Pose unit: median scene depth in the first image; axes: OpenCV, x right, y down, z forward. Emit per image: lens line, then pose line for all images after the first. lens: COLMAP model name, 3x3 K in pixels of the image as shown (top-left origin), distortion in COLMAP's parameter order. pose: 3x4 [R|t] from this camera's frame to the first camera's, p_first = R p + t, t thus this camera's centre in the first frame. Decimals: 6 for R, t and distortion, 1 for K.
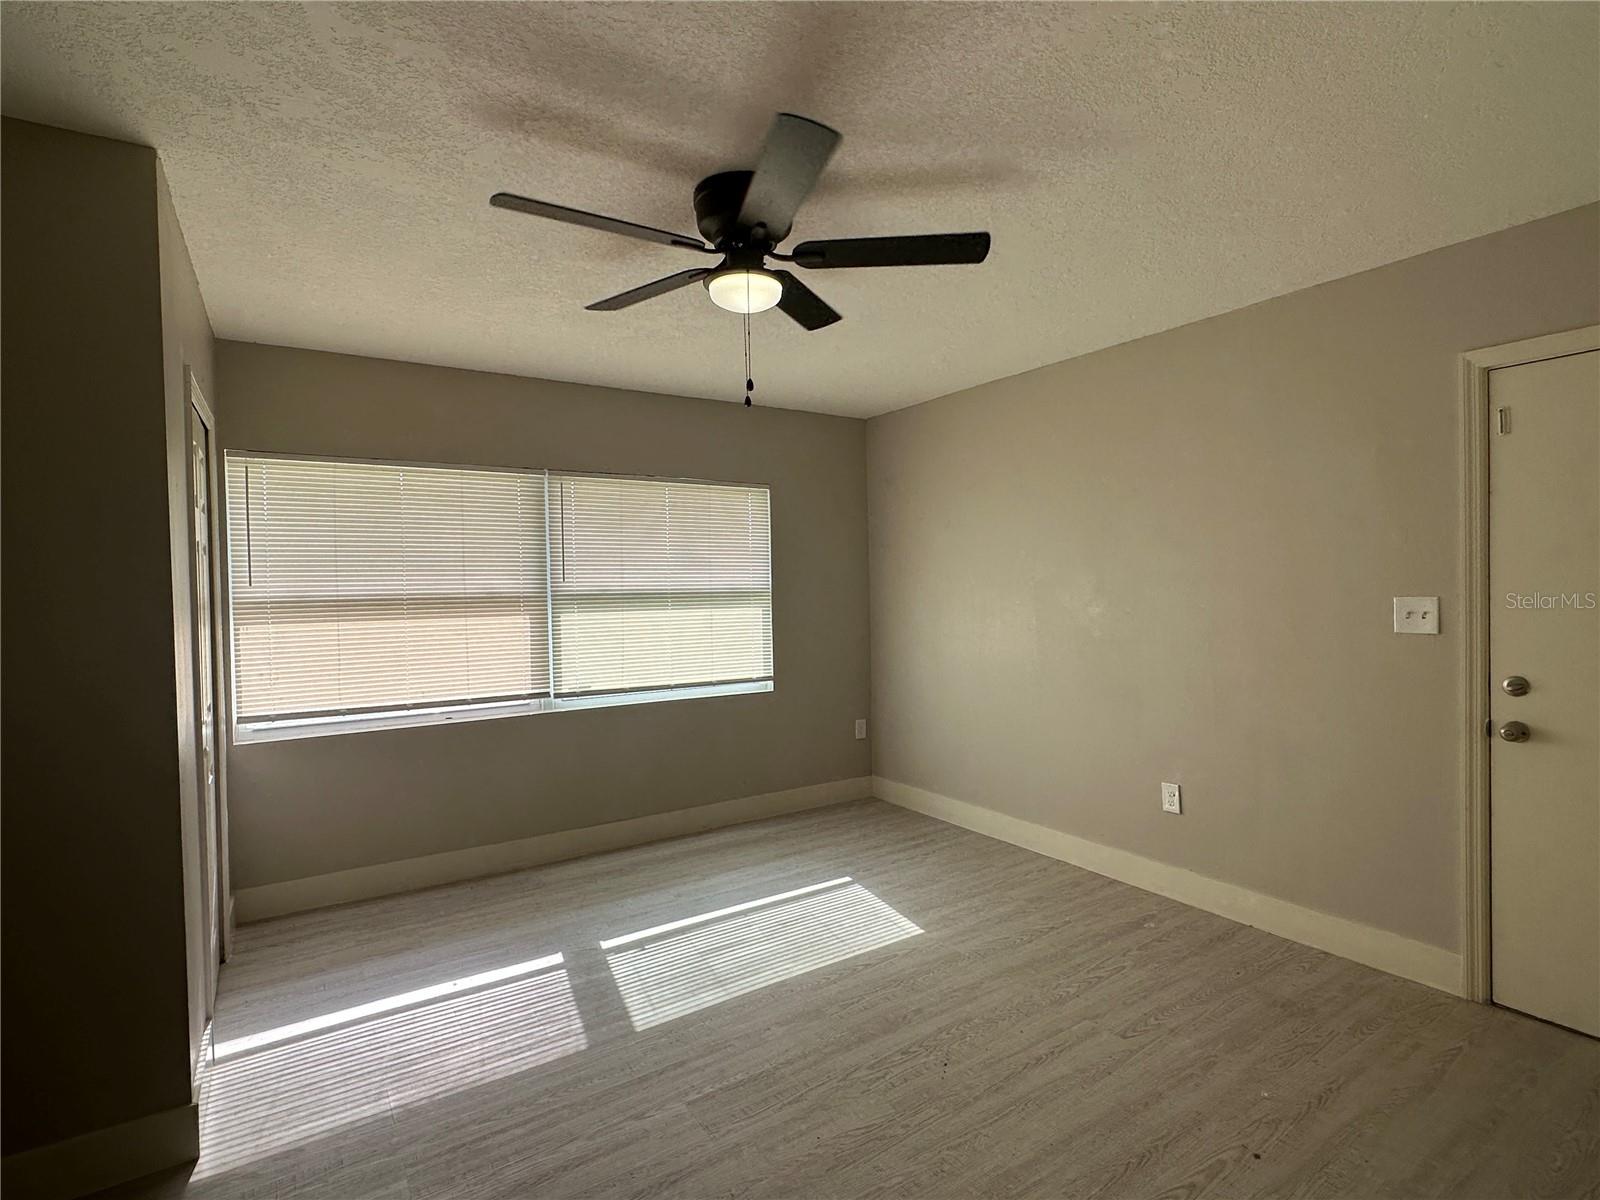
lens RADIAL K [[797.5, 0, 784.8], [0, 797.5, 610.7], [0, 0, 1]] dist [-0.001715, 0.003299]
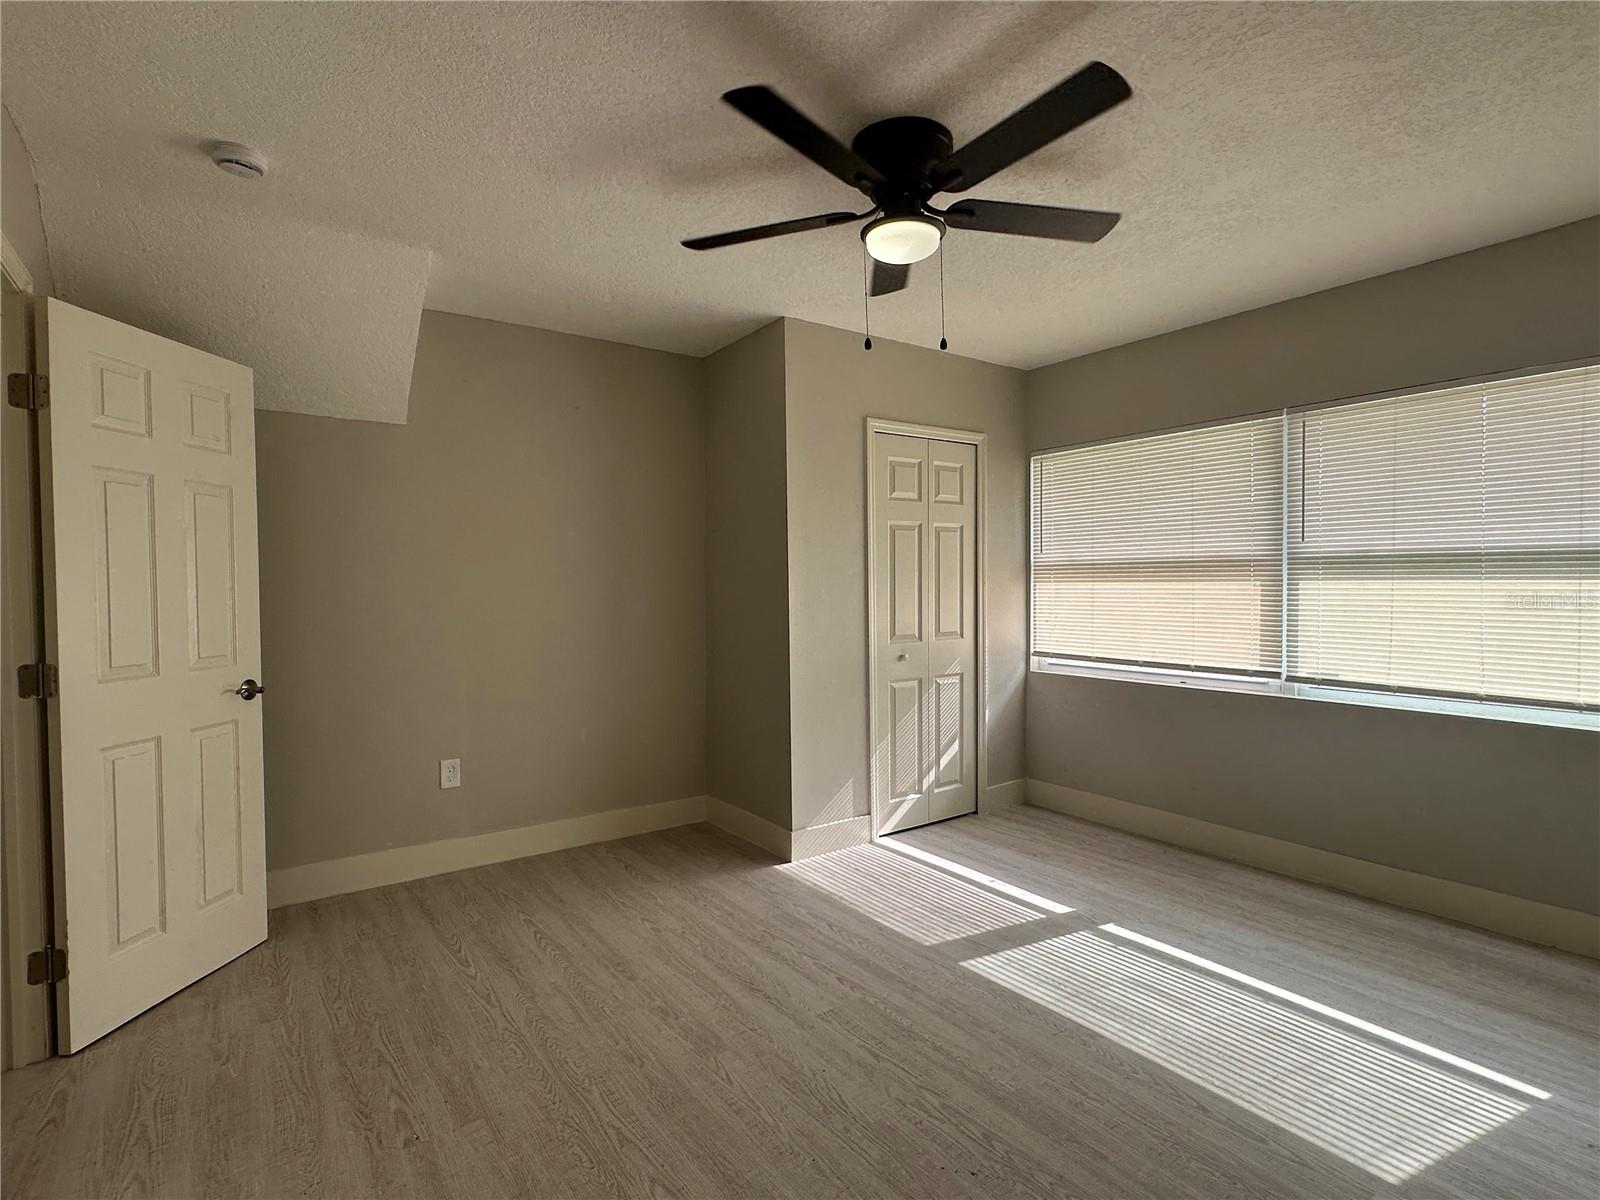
lens RADIAL K [[797.5, 0, 787.6], [0, 797.5, 596.6], [0, 0, 1]] dist [-0.001715, 0.003299]
pose [[0.035768, 0.039414, -0.998583, 0.580463], [-0.017820, 0.999088, 0.038796, -0.002441], [0.999201, 0.016407, 0.036437, 0.486284]]
